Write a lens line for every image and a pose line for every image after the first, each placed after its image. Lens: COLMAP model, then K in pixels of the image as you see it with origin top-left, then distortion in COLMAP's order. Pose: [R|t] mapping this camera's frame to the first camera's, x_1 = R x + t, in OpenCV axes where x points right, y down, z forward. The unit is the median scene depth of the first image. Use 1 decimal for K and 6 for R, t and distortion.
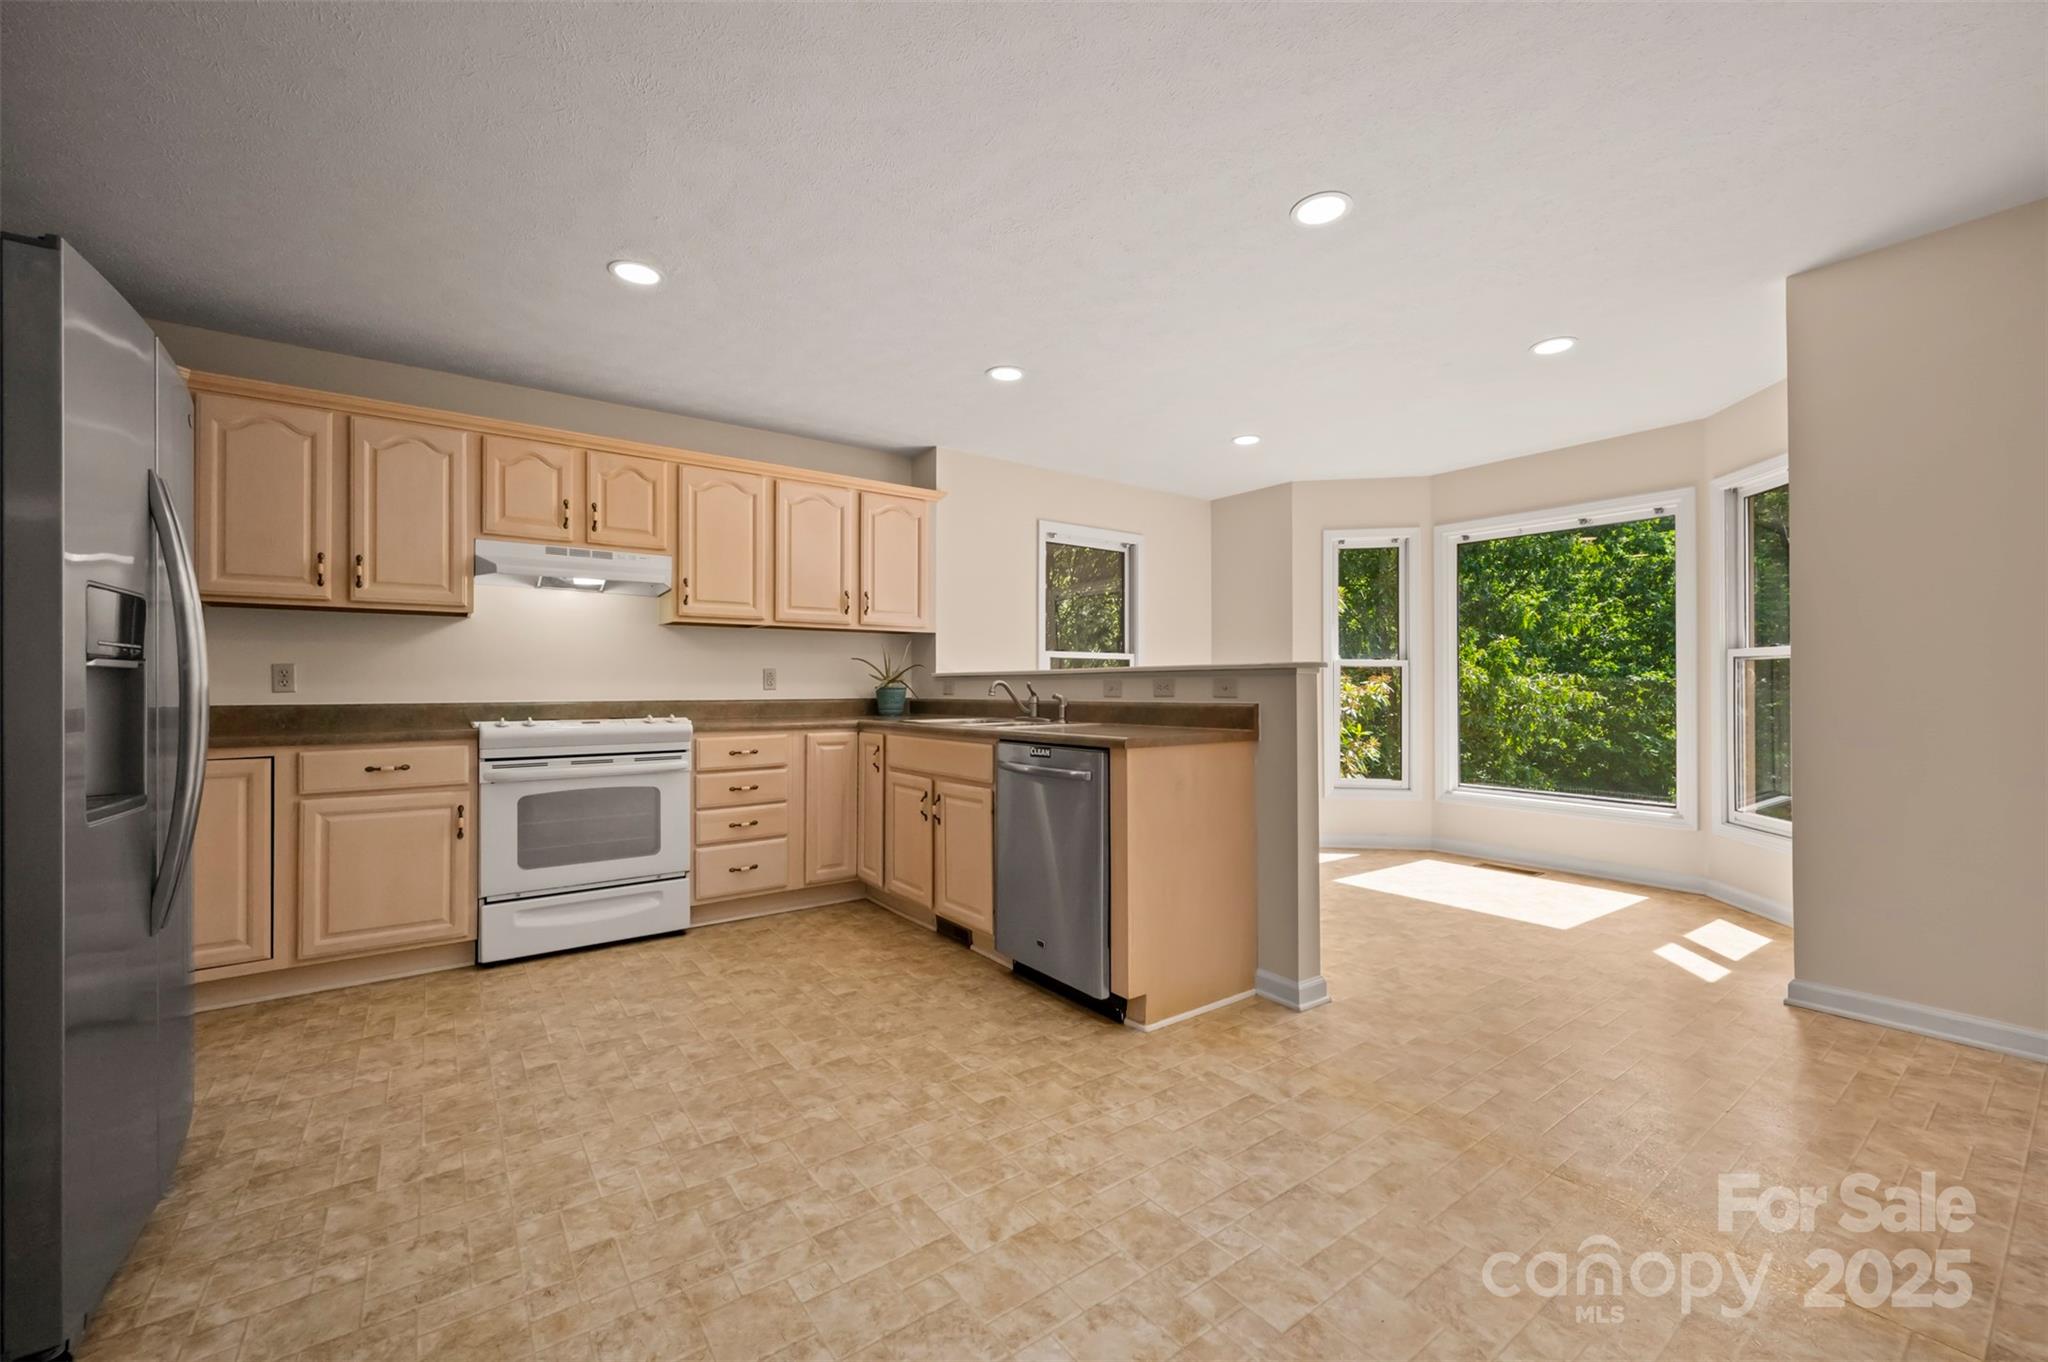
lens RADIAL K [[810.5, 0, 1014.1], [0, 810.5, 683.9], [0, 0, 1]] dist [-0.001737, -0.000155]
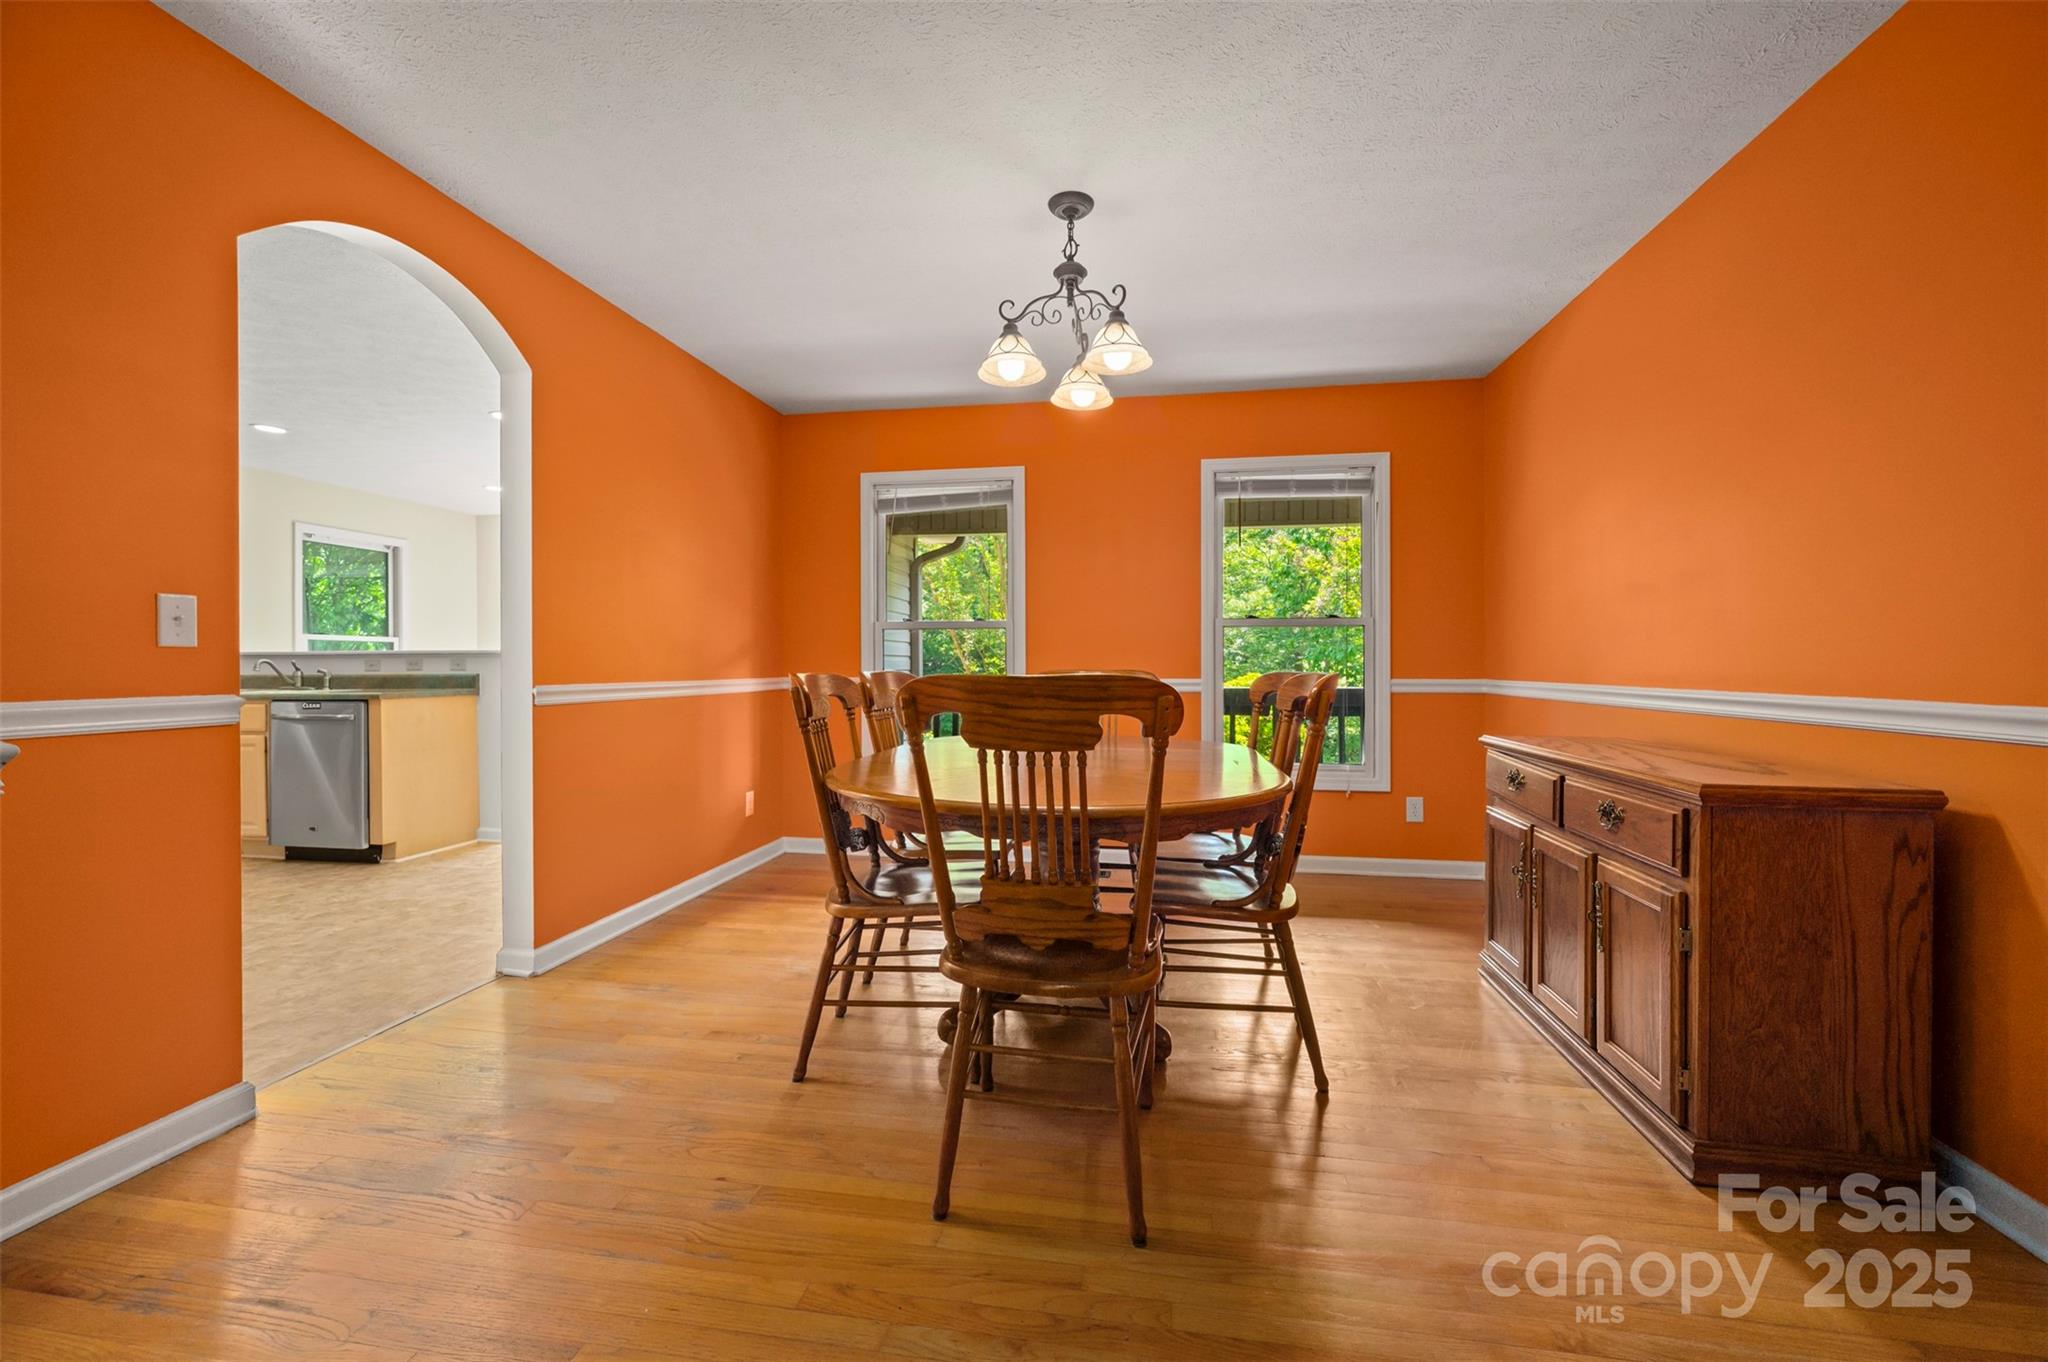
lens RADIAL K [[810.5, 0, 1030.4], [0, 810.5, 672.2], [0, 0, 1]] dist [-0.001737, -0.000155]
pose [[0.702925, -0.007500, 0.711224, -0.077831], [0.000561, 0.999950, 0.009990, 0.004178], [-0.711263, -0.006623, 0.702894, -0.822539]]
